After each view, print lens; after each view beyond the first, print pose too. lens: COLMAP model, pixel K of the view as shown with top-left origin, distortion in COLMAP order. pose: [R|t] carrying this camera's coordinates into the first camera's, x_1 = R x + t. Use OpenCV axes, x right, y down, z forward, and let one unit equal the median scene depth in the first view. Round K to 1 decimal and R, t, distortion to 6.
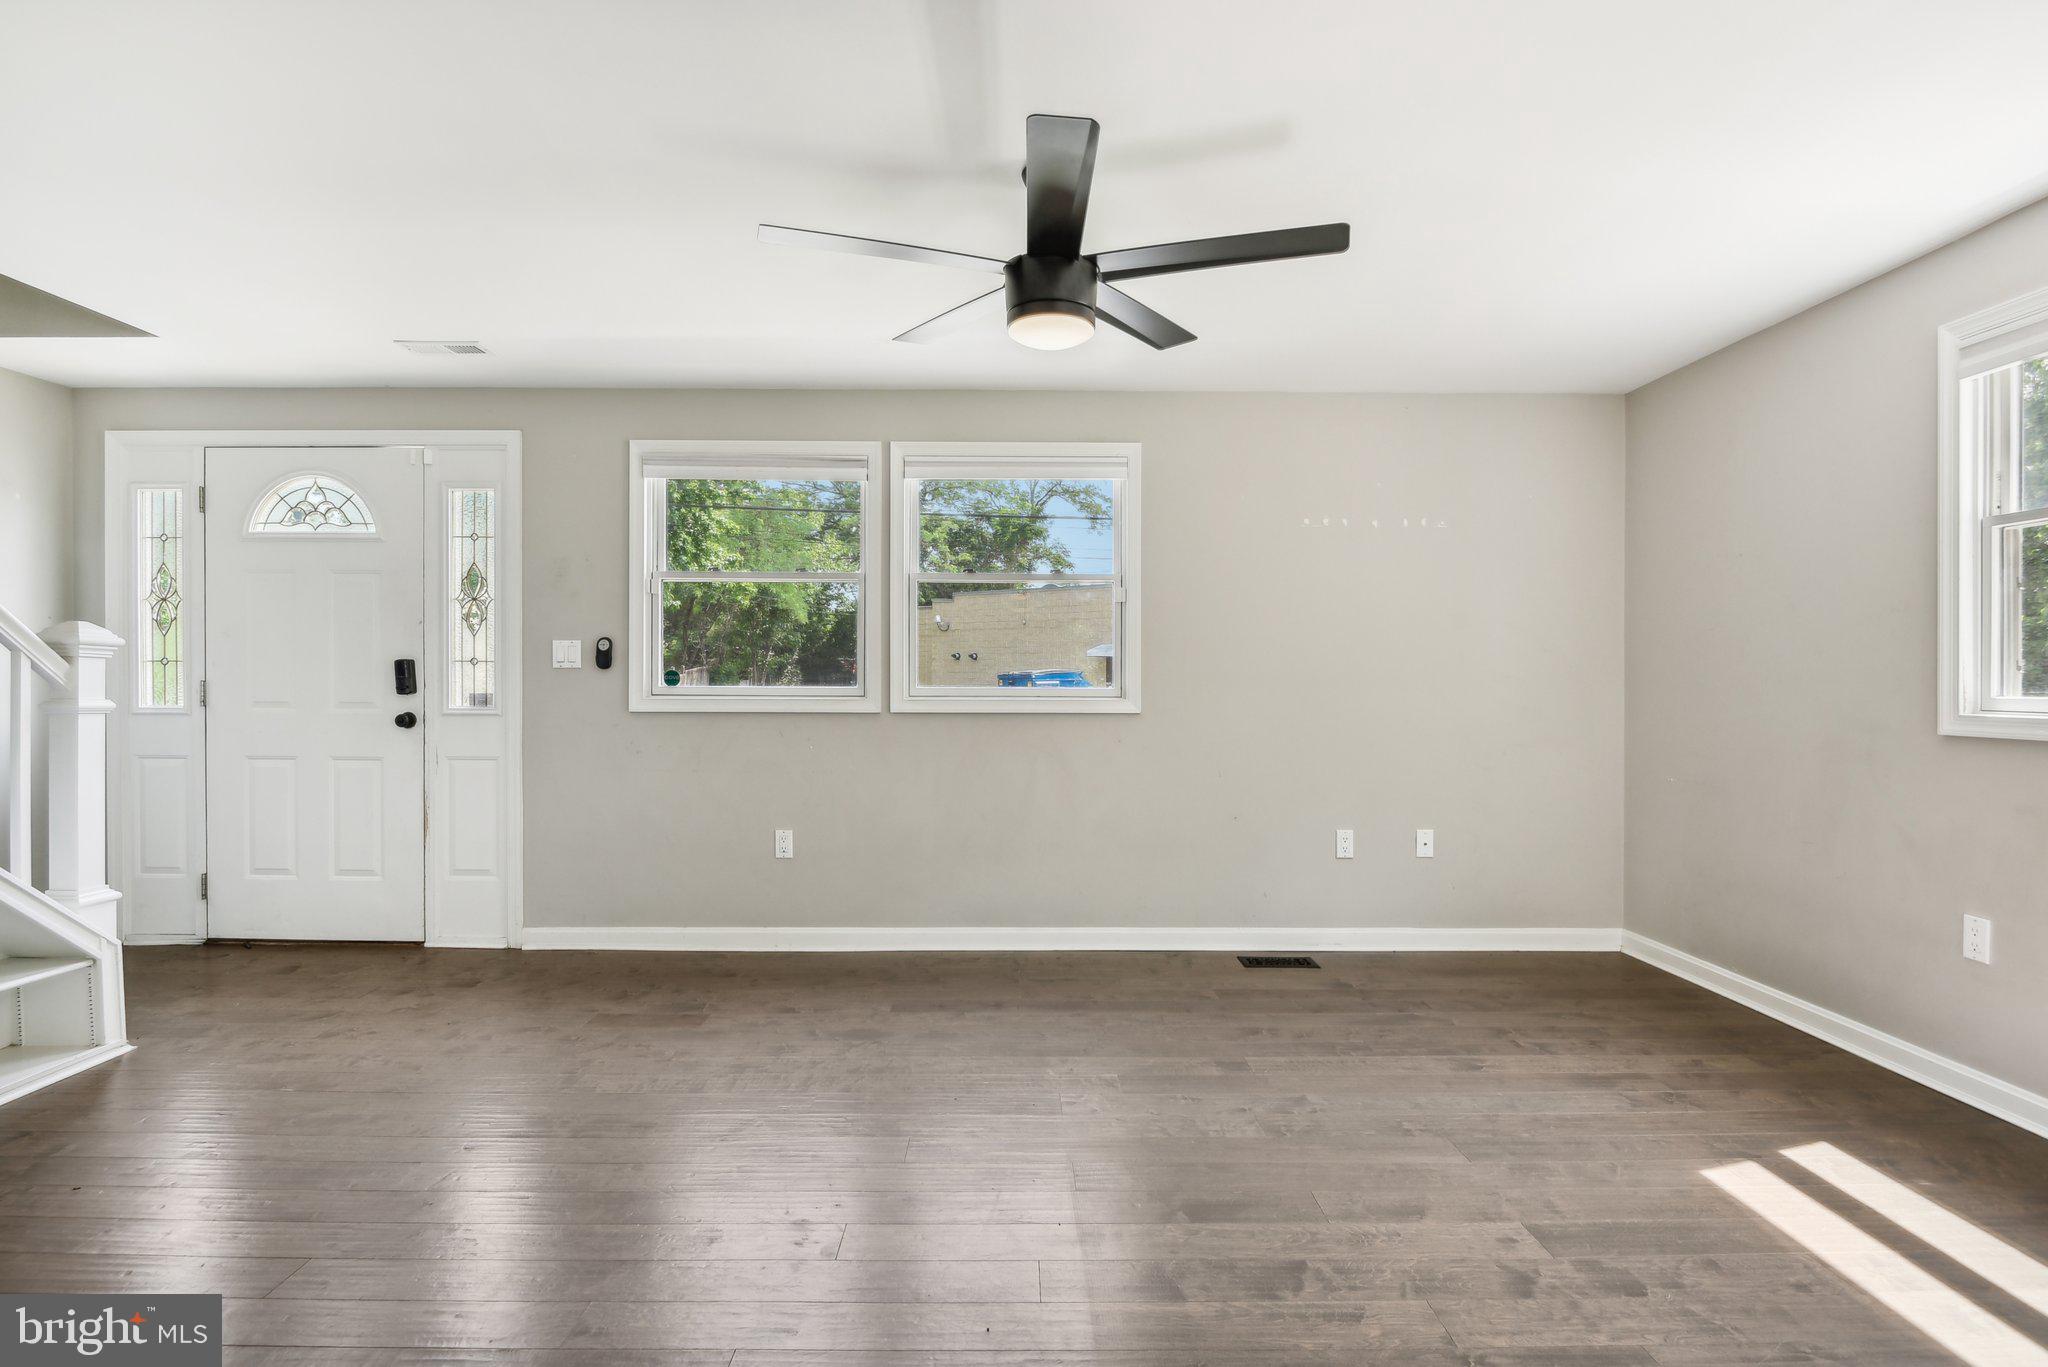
lens RADIAL K [[981.5, 0, 1030.2], [0, 981.5, 691.2], [0, 0, 1]] dist [-0.005569, -0.007147]
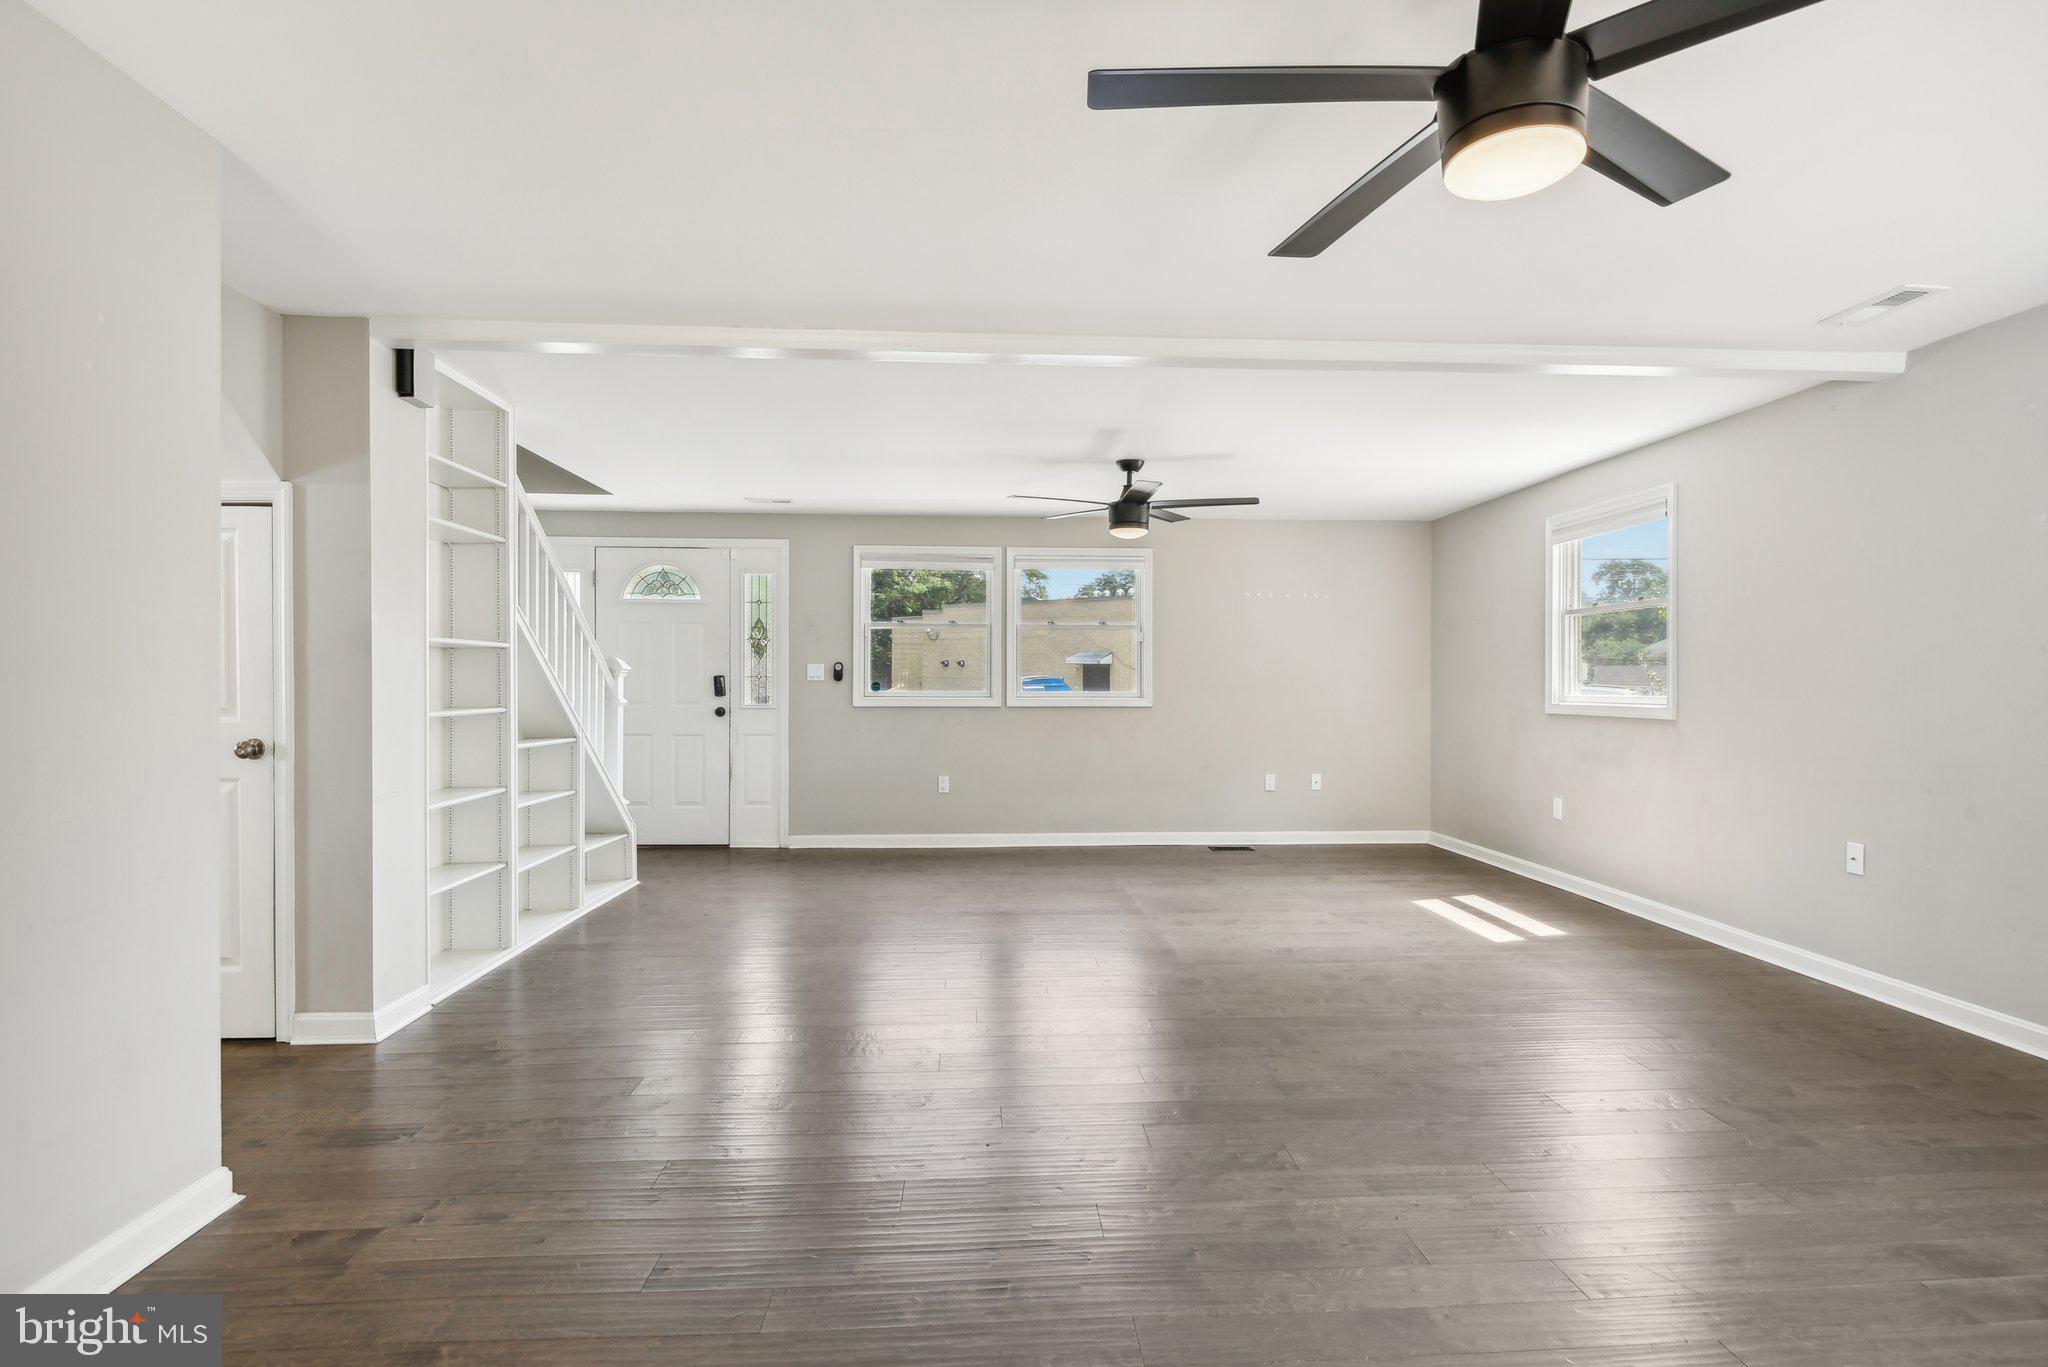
lens RADIAL K [[981.5, 0, 1033.3], [0, 981.5, 681.7], [0, 0, 1]] dist [-0.005569, -0.007147]
pose [[0.998645, -0.001253, 0.052032, -0.186740], [0.001913, 0.999918, -0.012636, 0.000302], [-0.052012, 0.012719, 0.998565, -0.708121]]
